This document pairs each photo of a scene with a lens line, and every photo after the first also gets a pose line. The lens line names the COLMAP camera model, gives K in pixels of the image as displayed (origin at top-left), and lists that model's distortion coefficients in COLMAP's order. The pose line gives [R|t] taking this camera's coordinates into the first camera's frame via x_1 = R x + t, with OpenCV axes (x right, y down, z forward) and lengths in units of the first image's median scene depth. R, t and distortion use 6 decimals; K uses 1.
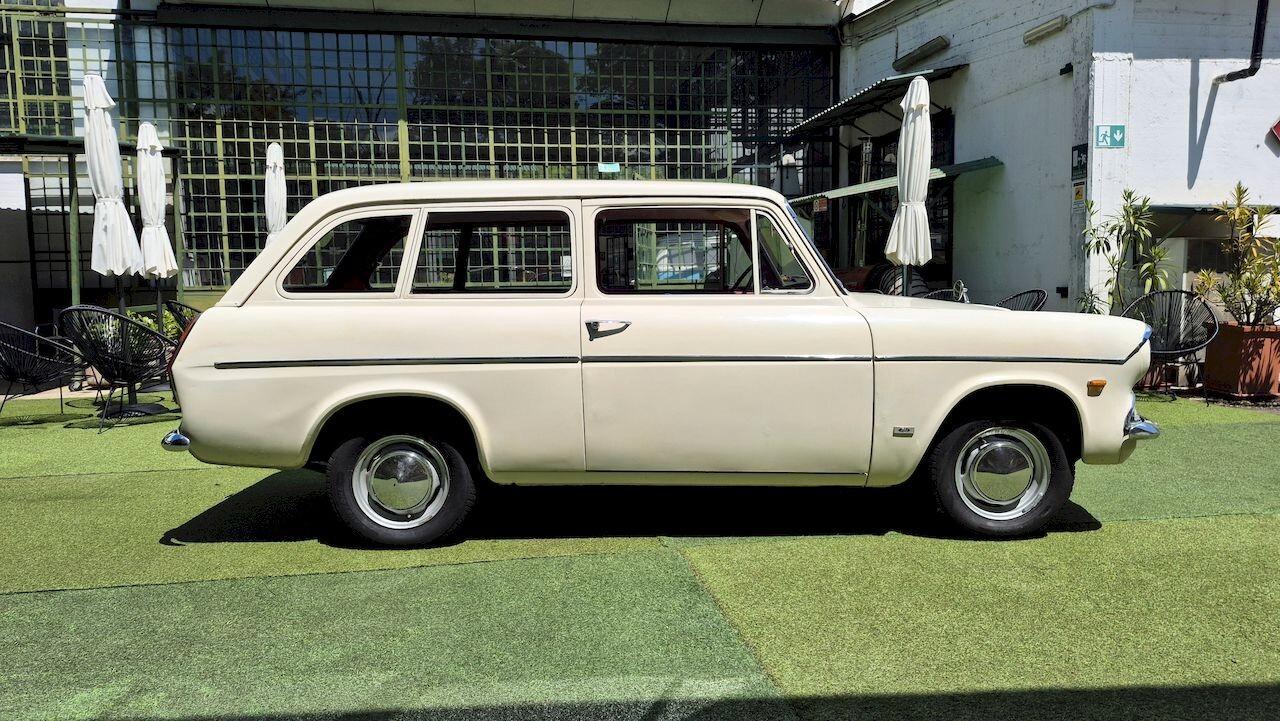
lens RADIAL K [[885.3, 0, 640.4], [0, 885.3, 368.7], [0, 0, 1]] dist [0.062483, -0.046419]
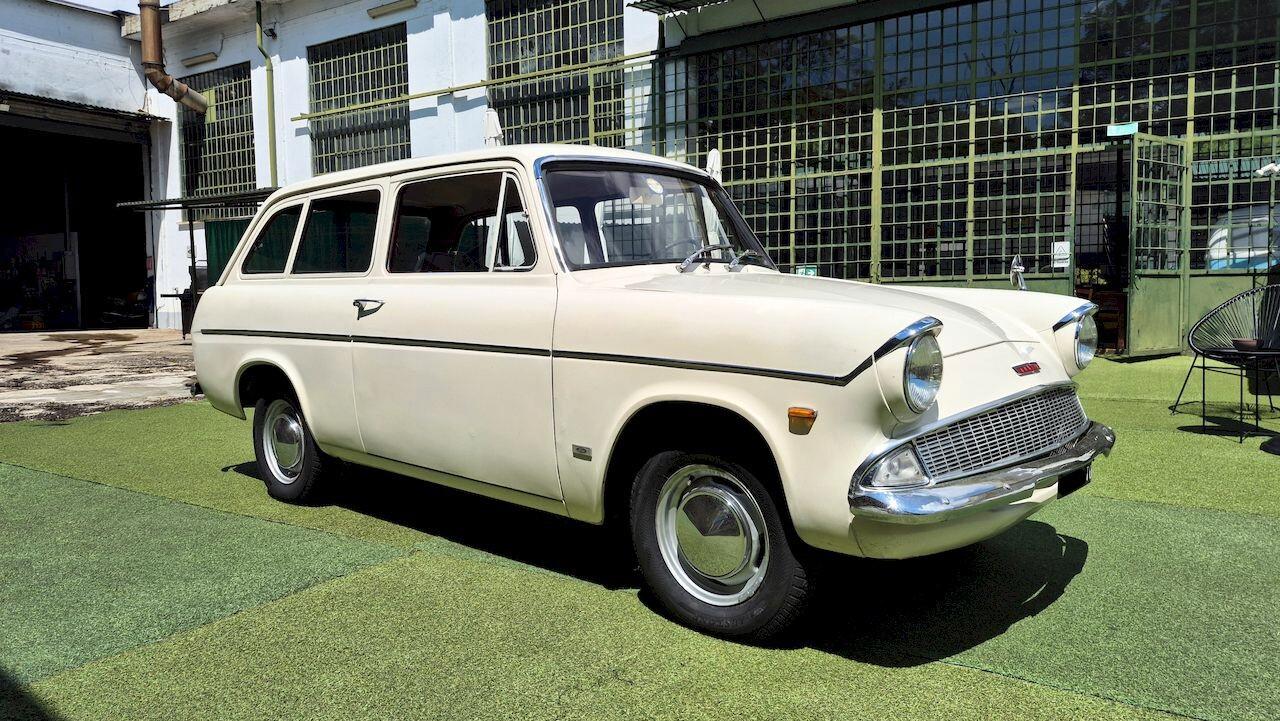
lens RADIAL K [[885.3, 0, 643.4], [0, 885.3, 360.3], [0, 0, 1]] dist [0.062483, -0.046419]
pose [[0.729335, 0.056618, -0.681810, 0.337164], [-0.062935, 0.997897, 0.015545, -0.008707], [0.681256, 0.031572, 0.731364, 0.196309]]
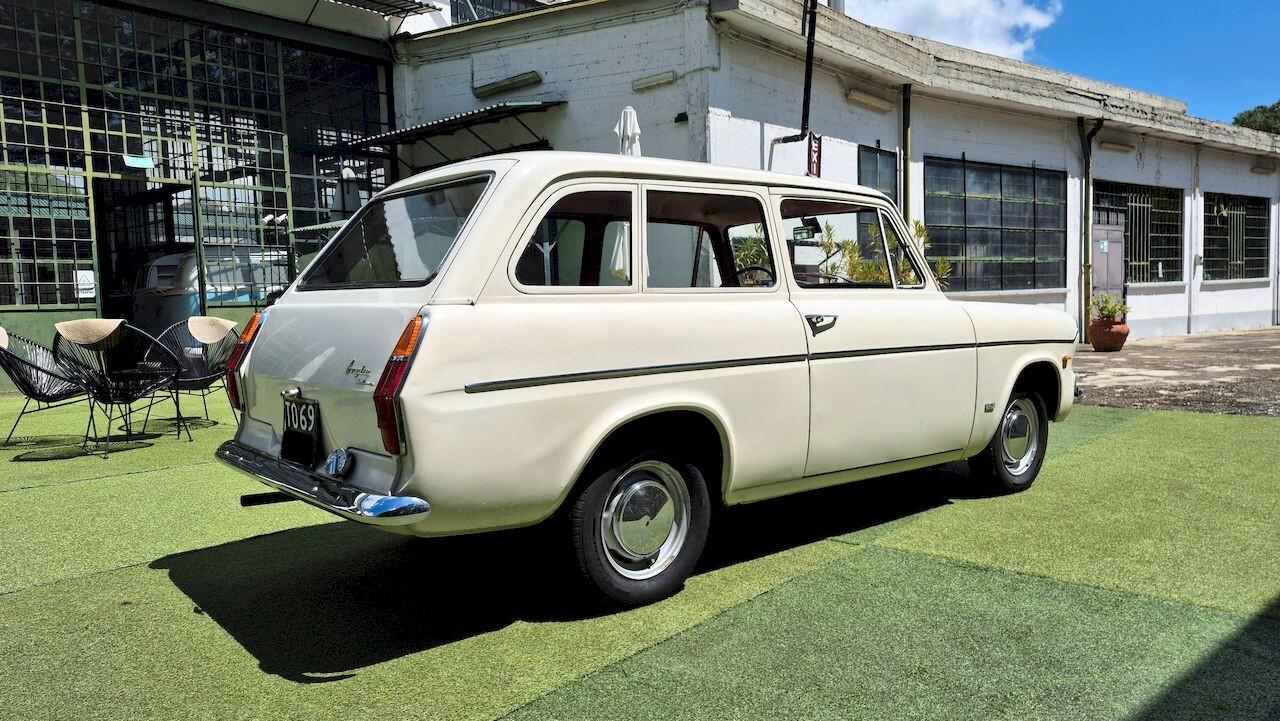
lens RADIAL K [[885.3, 0, 644.1], [0, 885.3, 362.7], [0, 0, 1]] dist [0.062483, -0.046419]
pose [[0.778385, -0.047988, 0.625950, -0.312792], [0.073525, 0.997181, -0.014982, -0.001134], [-0.623466, 0.057685, 0.779719, 0.149616]]
